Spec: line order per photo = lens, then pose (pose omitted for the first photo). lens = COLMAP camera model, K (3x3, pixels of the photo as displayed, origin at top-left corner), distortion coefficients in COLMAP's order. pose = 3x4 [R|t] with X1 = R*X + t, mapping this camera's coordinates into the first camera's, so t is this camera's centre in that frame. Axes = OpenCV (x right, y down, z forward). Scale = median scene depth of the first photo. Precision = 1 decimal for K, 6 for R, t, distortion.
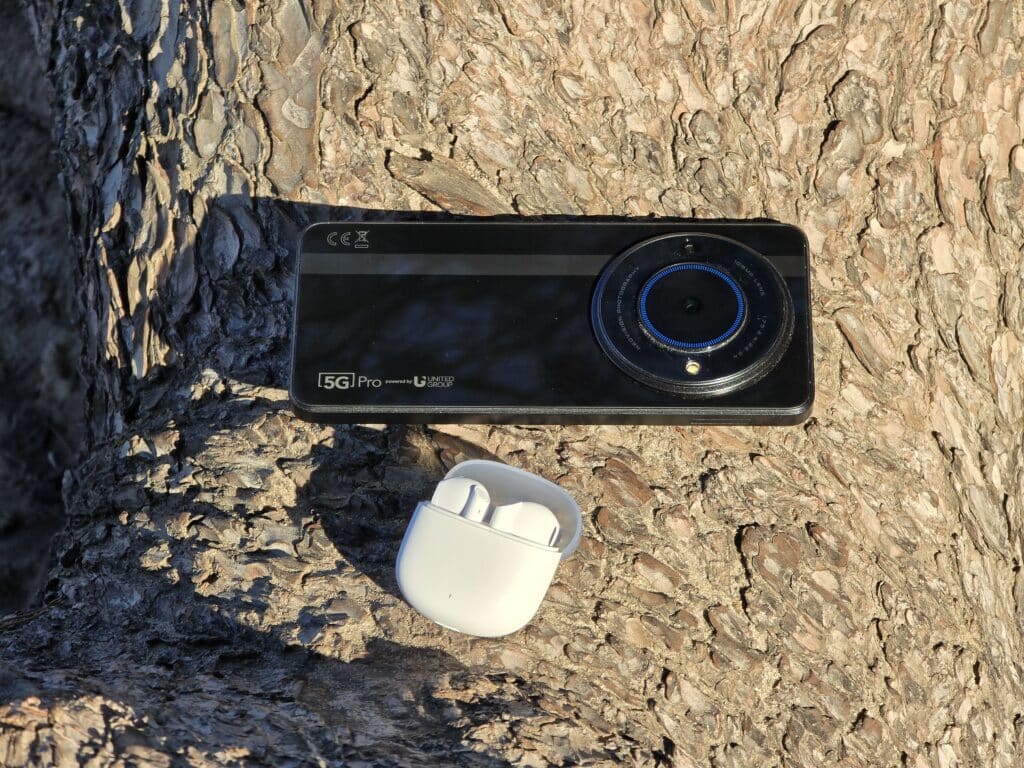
lens RADIAL K [[3497.6, 0, 512.0], [0, 3497.6, 384.0], [0, 0, 1]] dist [0.327179, -0.849526]
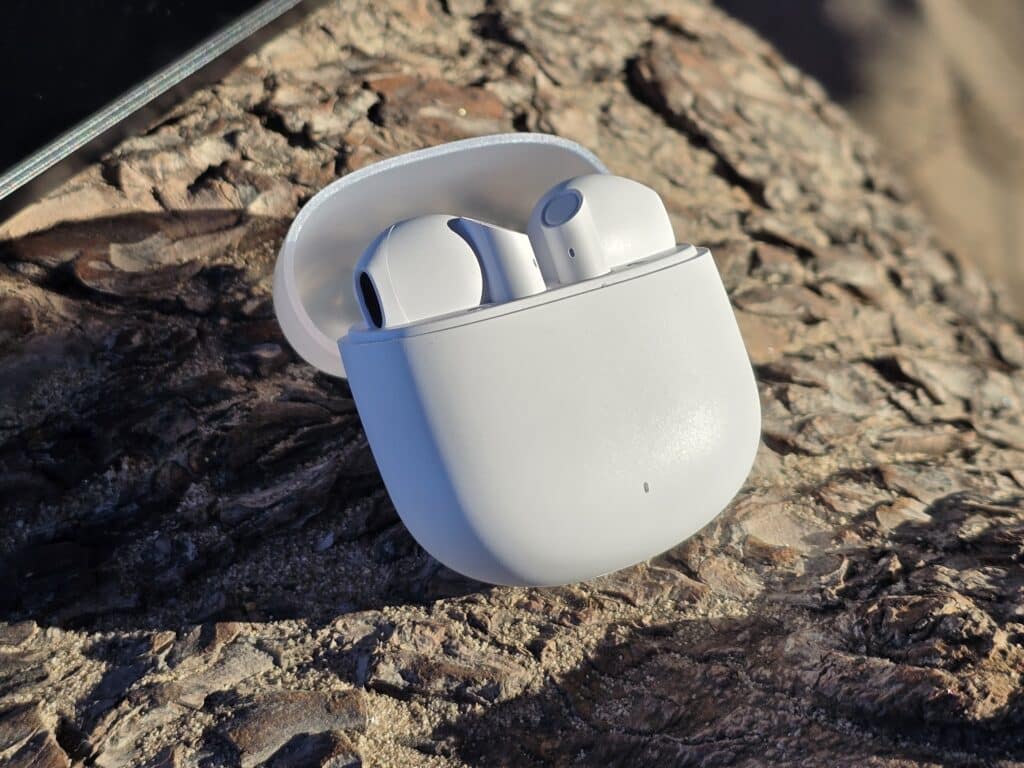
lens RADIAL K [[1859.0, 0, 462.6], [0, 1859.0, 379.1], [0, 0, 1]] dist [0.196741, 0.001836]
pose [[0.575345, -0.549929, 0.605438, -0.122352], [0.458752, 0.829800, 0.317771, -0.016324], [-0.677144, 0.094918, 0.729703, 0.774286]]
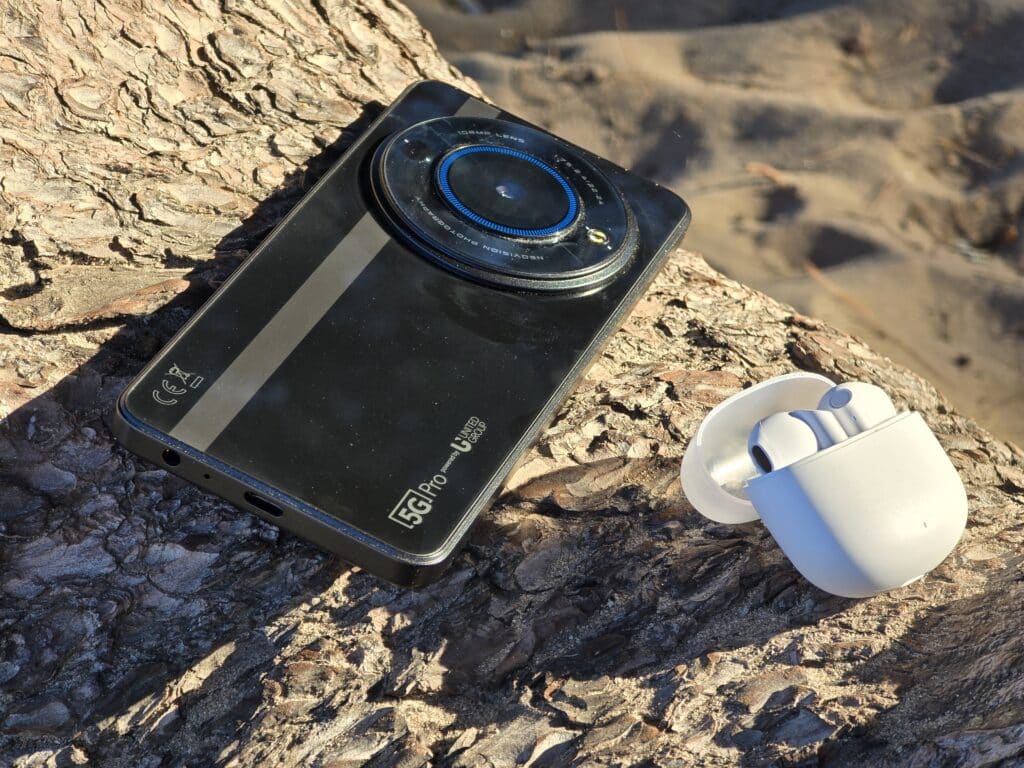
lens RADIAL K [[3497.6, 0, 512.0], [0, 3497.6, 384.0], [0, 0, 1]] dist [0.327179, -0.849526]
pose [[0.353372, -0.487240, 0.798577, -0.524379], [0.573320, 0.787347, 0.226693, -0.148372], [-0.739211, 0.377733, 0.557570, 0.586289]]
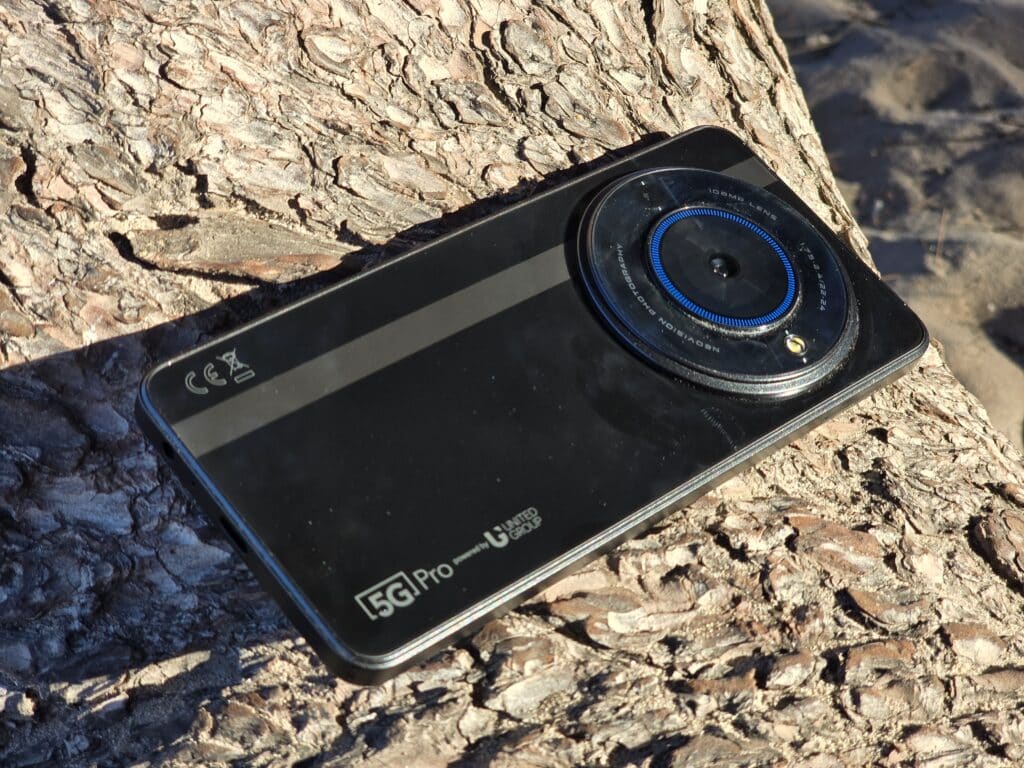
lens RADIAL K [[2007.6, 0, 481.5], [0, 2007.6, 386.5], [0, 0, 1]] dist [-0.195377, 1.801824]
pose [[0.729908, -0.376422, 0.570562, -0.202106], [0.360478, 0.921178, 0.146585, -0.071210], [-0.580767, 0.098682, 0.808067, 0.689982]]
